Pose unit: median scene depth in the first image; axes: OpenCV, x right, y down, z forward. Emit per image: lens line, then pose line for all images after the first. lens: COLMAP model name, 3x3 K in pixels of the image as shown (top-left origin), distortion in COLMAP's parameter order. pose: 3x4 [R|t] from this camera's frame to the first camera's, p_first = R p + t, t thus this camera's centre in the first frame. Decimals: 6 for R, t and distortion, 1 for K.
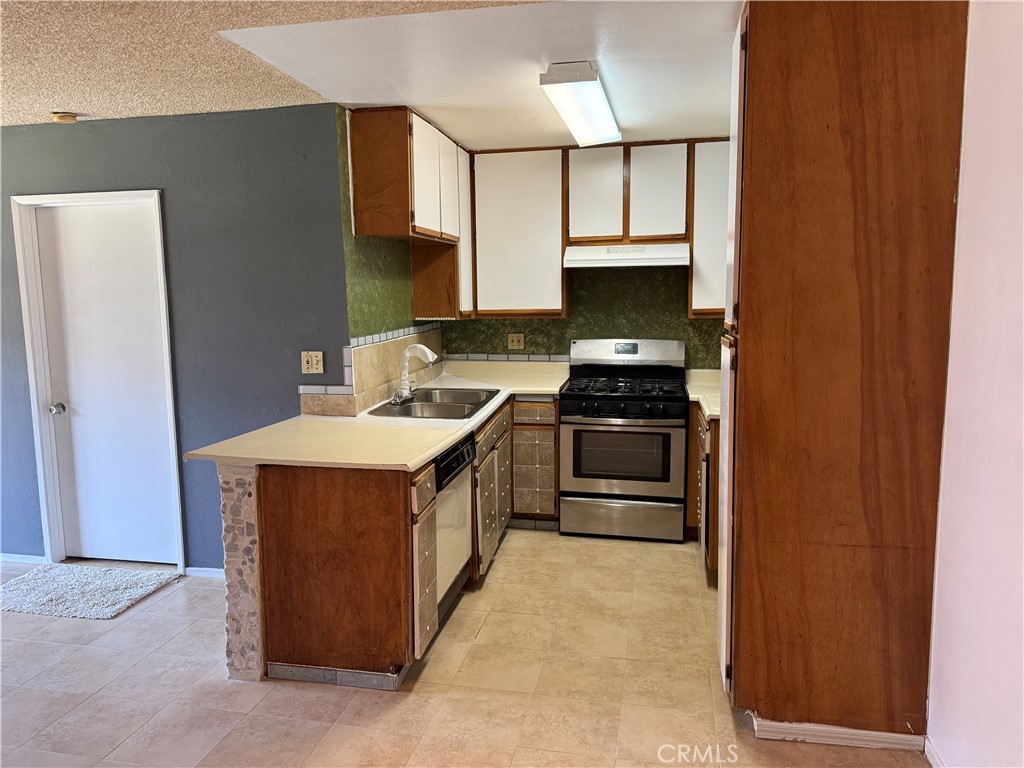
lens RADIAL K [[715.9, 0, 512.0], [0, 715.9, 384.0], [0, 0, 1]] dist [0.114350, -0.188633]
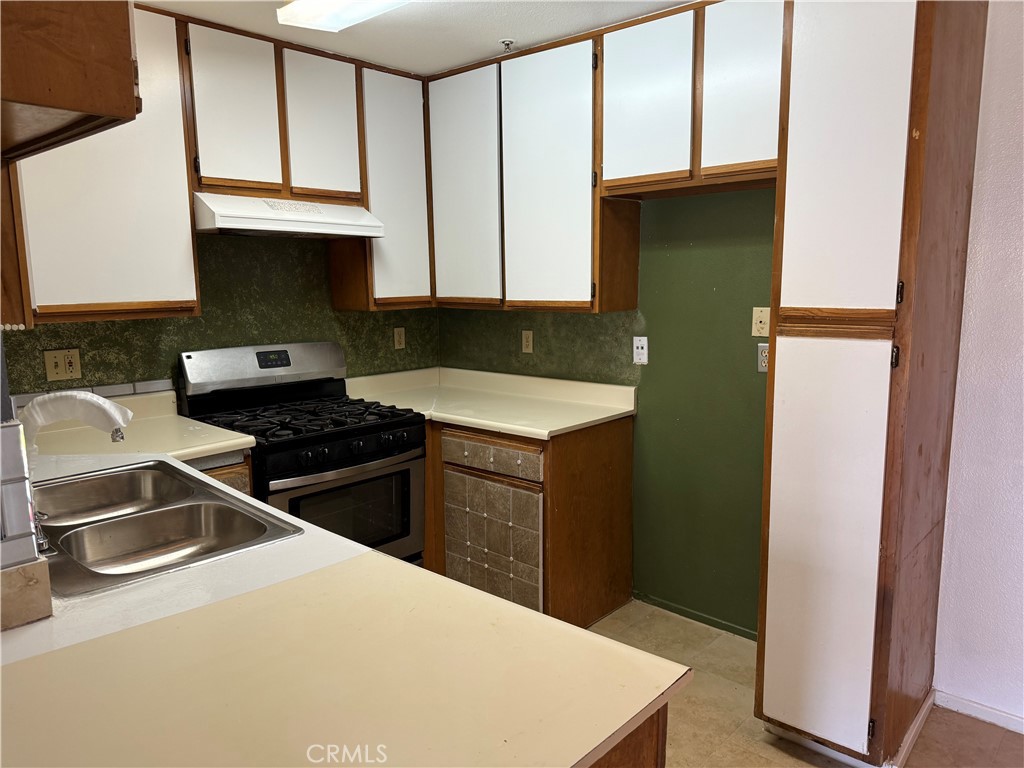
lens RADIAL K [[715.9, 0, 512.0], [0, 715.9, 384.0], [0, 0, 1]] dist [0.114350, -0.188633]
pose [[0.506637, -0.119801, 0.853795, -0.311344], [0.106456, 0.991413, 0.075940, -0.056198], [-0.855562, 0.052418, 0.515041, 0.493013]]
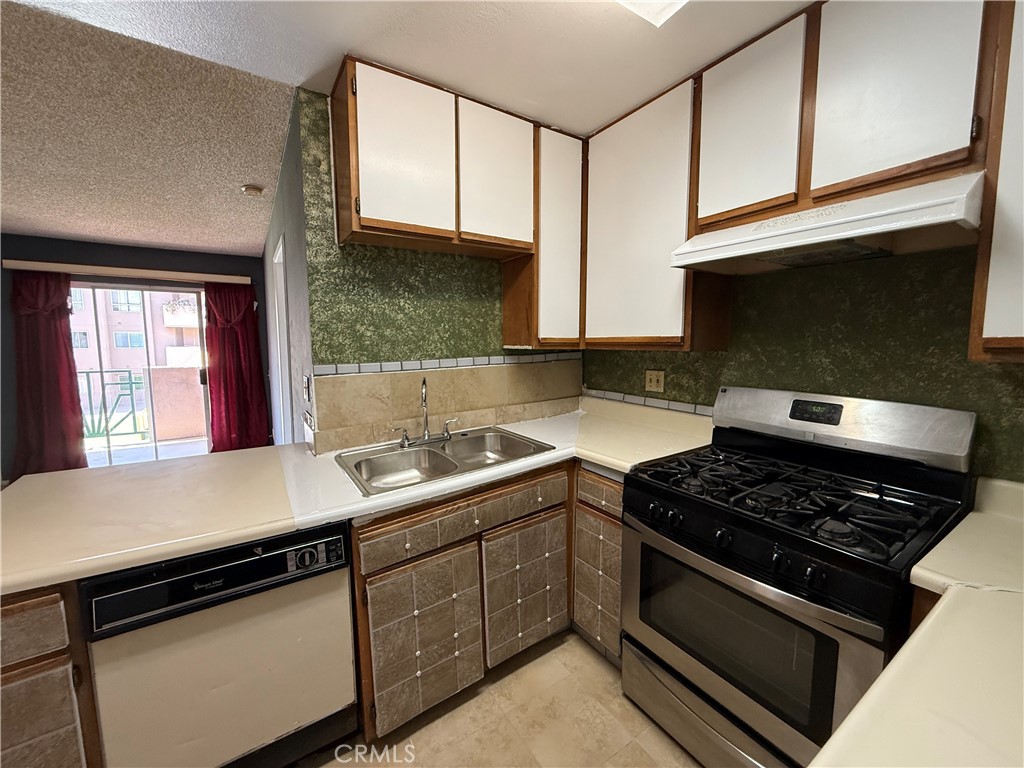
lens RADIAL K [[410.8, 0, 509.8], [0, 410.8, 381.4], [0, 0, 1]] dist [-0.002188, -0.000368]
pose [[0.699535, 0.081741, -0.709908, 0.224844], [-0.093326, 0.995378, 0.022649, -0.060168], [0.708478, 0.050409, 0.703930, 0.648633]]
